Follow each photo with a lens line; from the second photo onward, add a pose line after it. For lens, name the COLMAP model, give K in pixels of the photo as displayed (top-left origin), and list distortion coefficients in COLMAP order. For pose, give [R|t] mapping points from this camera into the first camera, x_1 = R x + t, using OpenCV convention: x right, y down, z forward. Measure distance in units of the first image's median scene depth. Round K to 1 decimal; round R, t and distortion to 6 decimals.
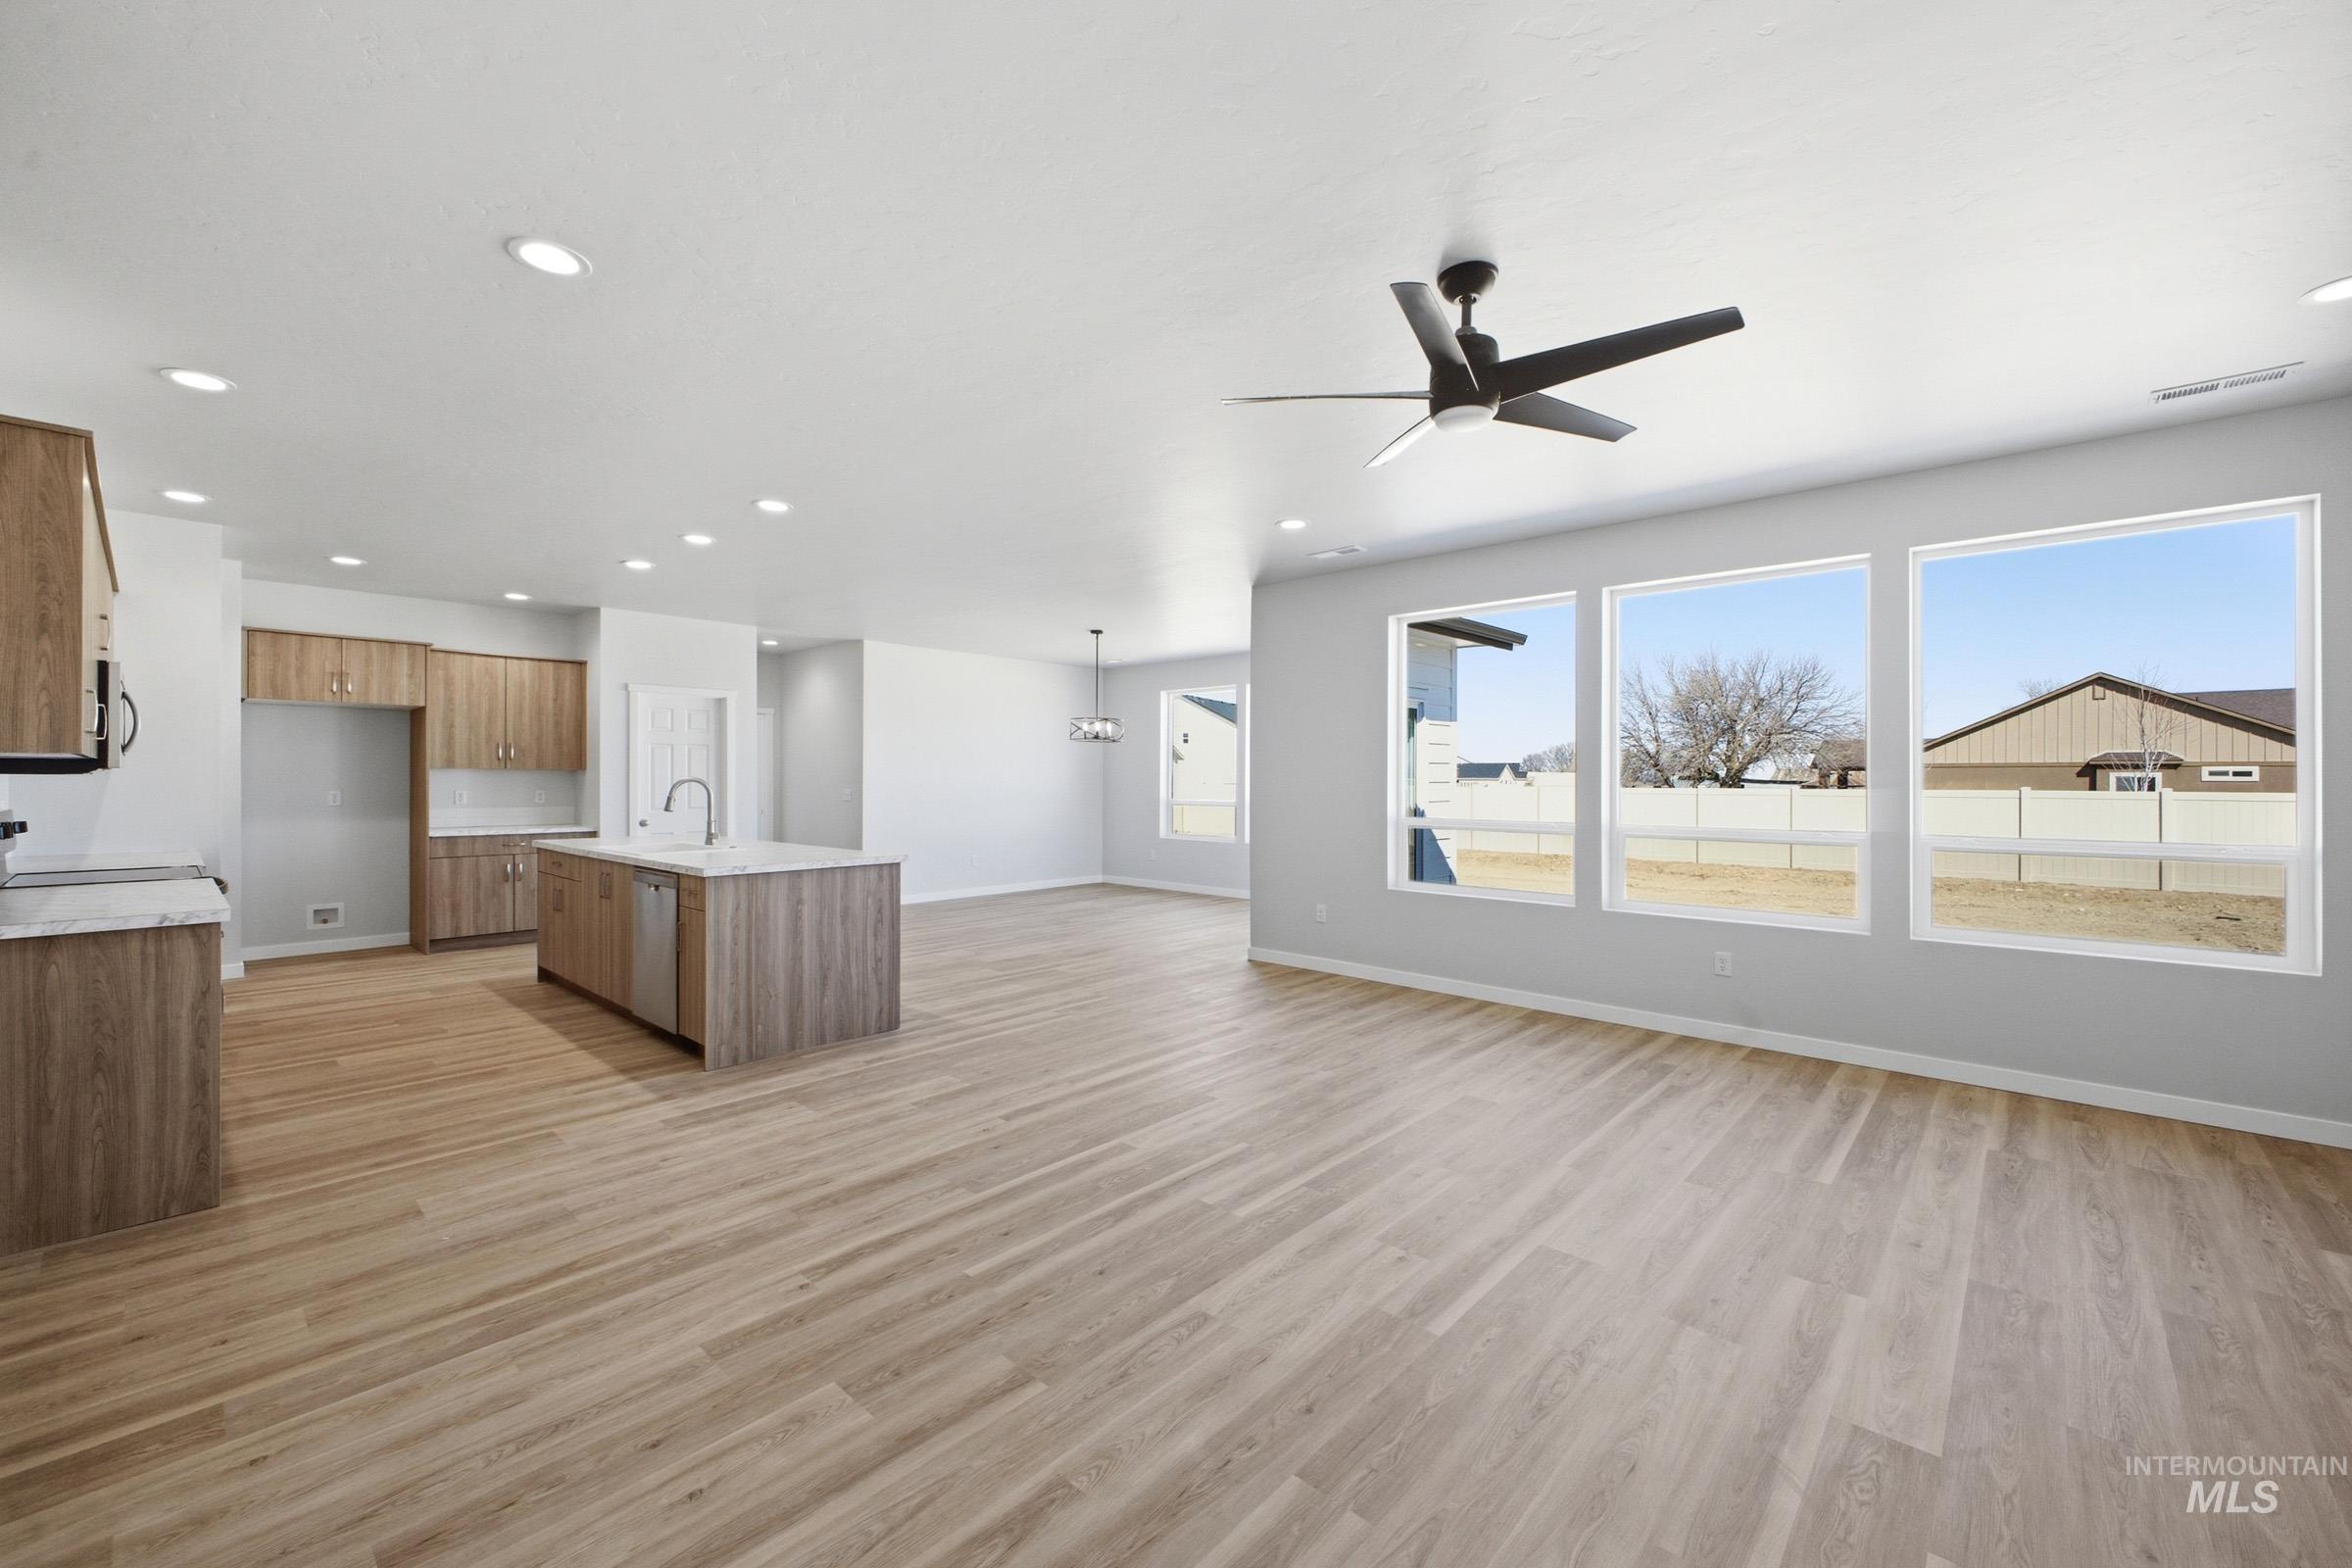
lens RADIAL K [[937.7, 0, 1176.3], [0, 937.7, 779.4], [0, 0, 1]] dist [0.011612, 0.000105]
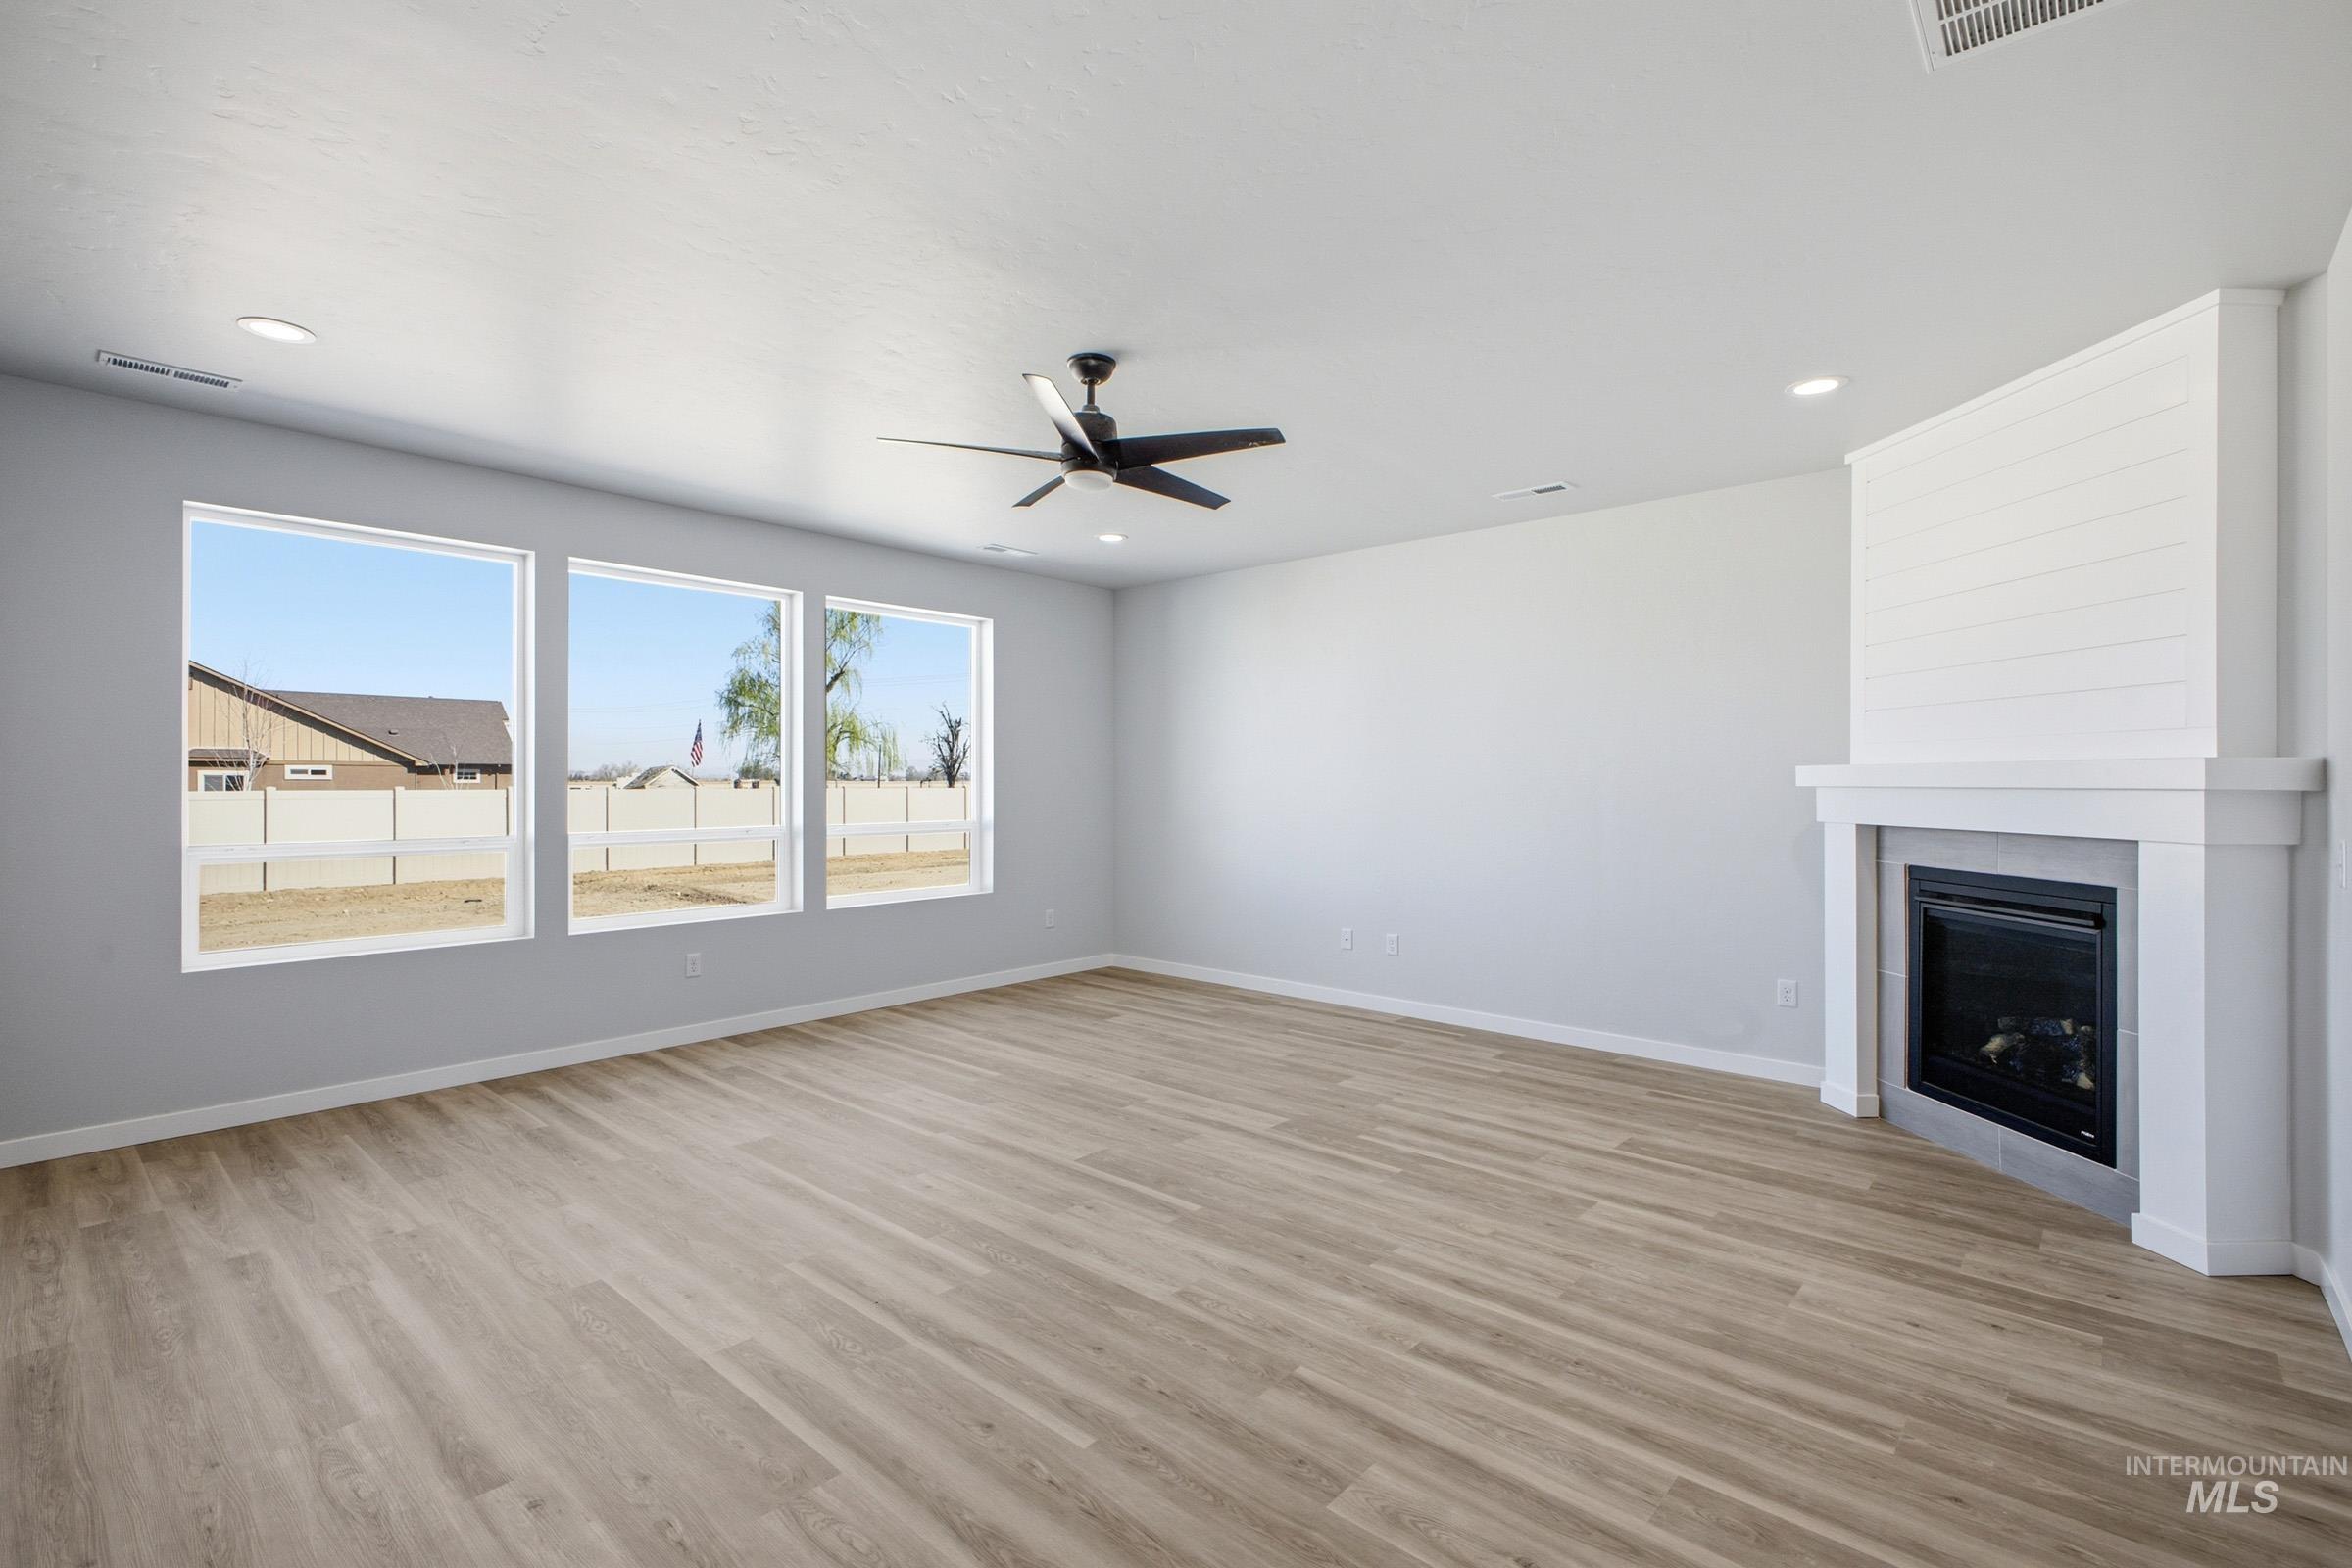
lens RADIAL K [[1078.6, 0, 1165.3], [0, 1078.6, 785.1], [0, 0, 1]] dist [0.015969, -0.003509]
pose [[-0.016231, -0.007493, 0.999840, -0.725468], [-0.000012, 0.999972, 0.007494, -0.007571], [-0.999868, 0.000110, -0.016231, 0.634688]]
